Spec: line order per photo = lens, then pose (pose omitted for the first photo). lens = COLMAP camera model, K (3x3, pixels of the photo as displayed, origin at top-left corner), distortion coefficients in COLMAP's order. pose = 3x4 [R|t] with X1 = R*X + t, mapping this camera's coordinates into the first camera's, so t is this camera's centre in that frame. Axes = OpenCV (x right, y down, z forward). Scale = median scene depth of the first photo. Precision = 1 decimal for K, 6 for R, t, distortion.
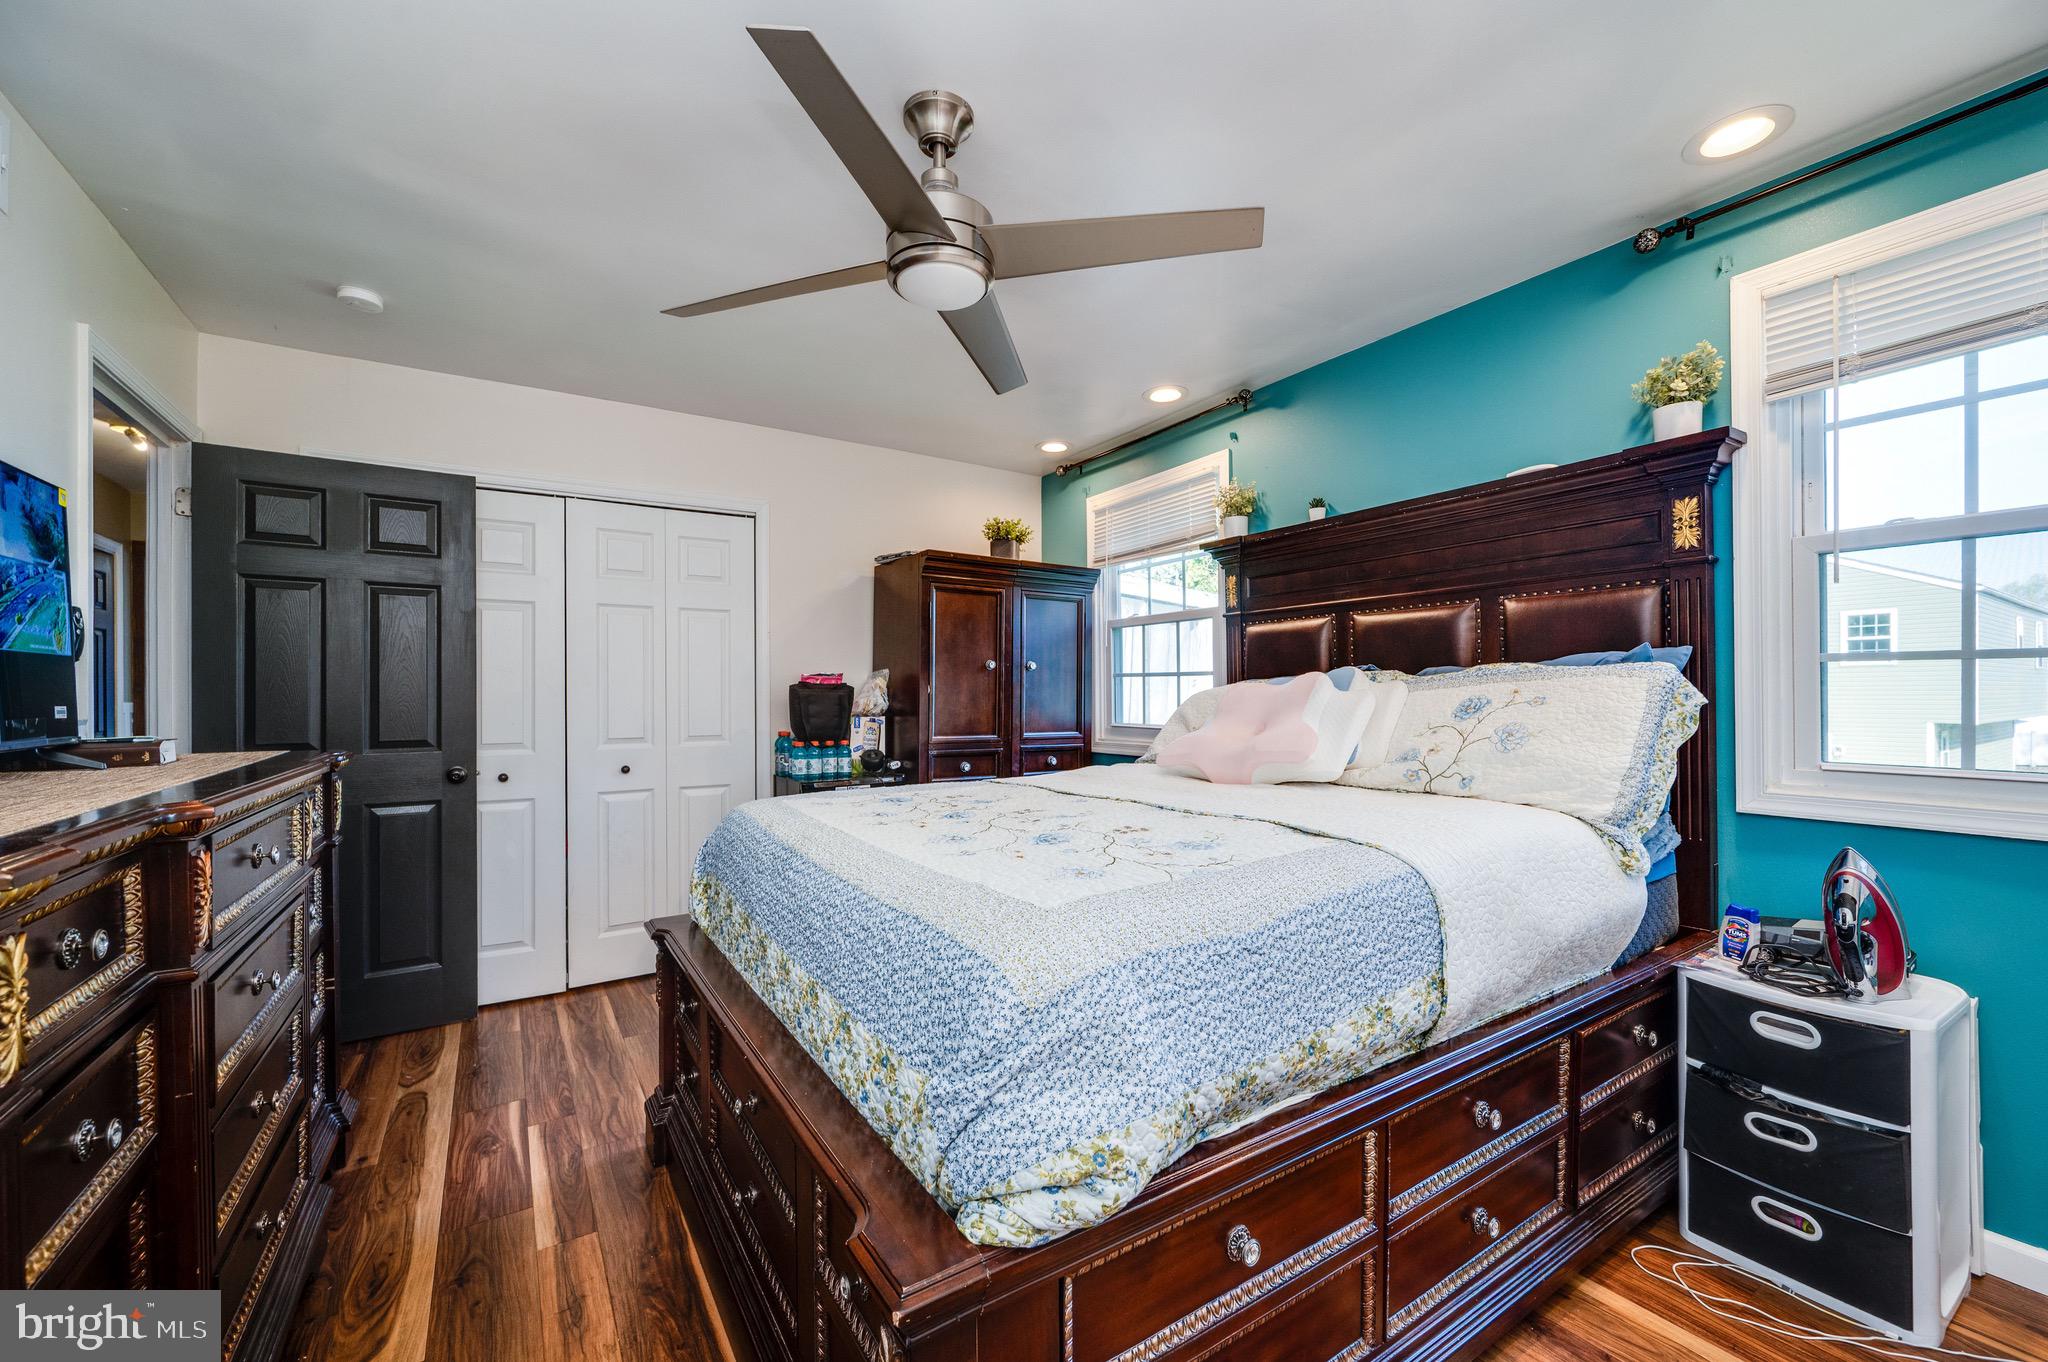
lens RADIAL K [[818.7, 0, 1029.7], [0, 818.7, 692.4], [0, 0, 1]] dist [0.000586, 0.000002]
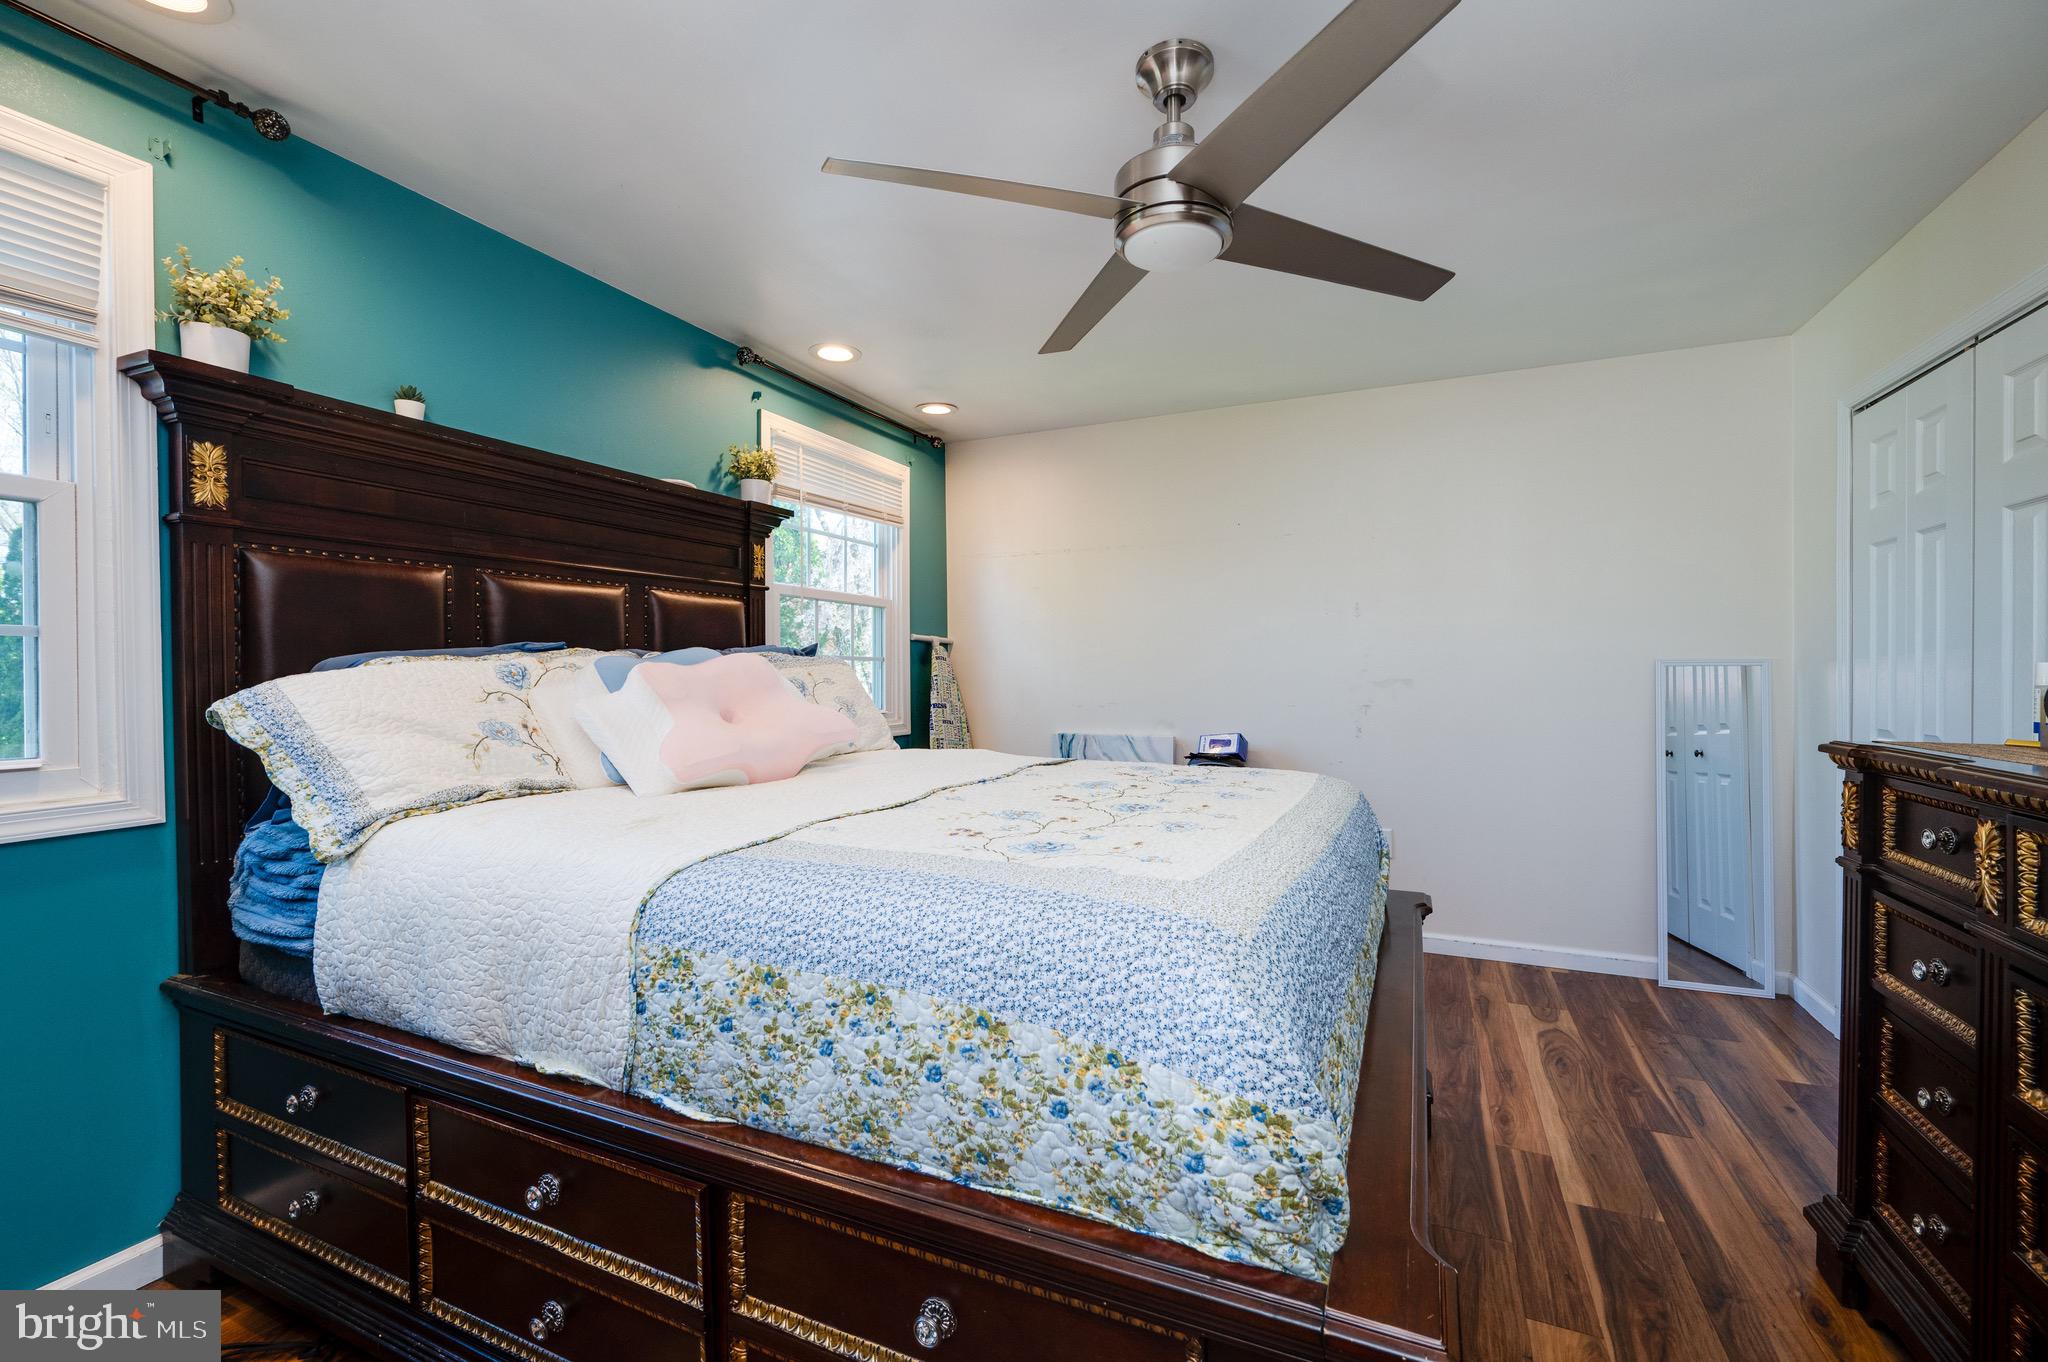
lens RADIAL K [[818.7, 0, 1032.8], [0, 818.7, 675.7], [0, 0, 1]] dist [0.000586, 0.000002]
pose [[-0.538609, -0.007624, 0.842521, -0.579292], [-0.004664, 0.999971, 0.006067, -0.007898], [-0.842543, -0.000662, -0.538629, 1.104934]]
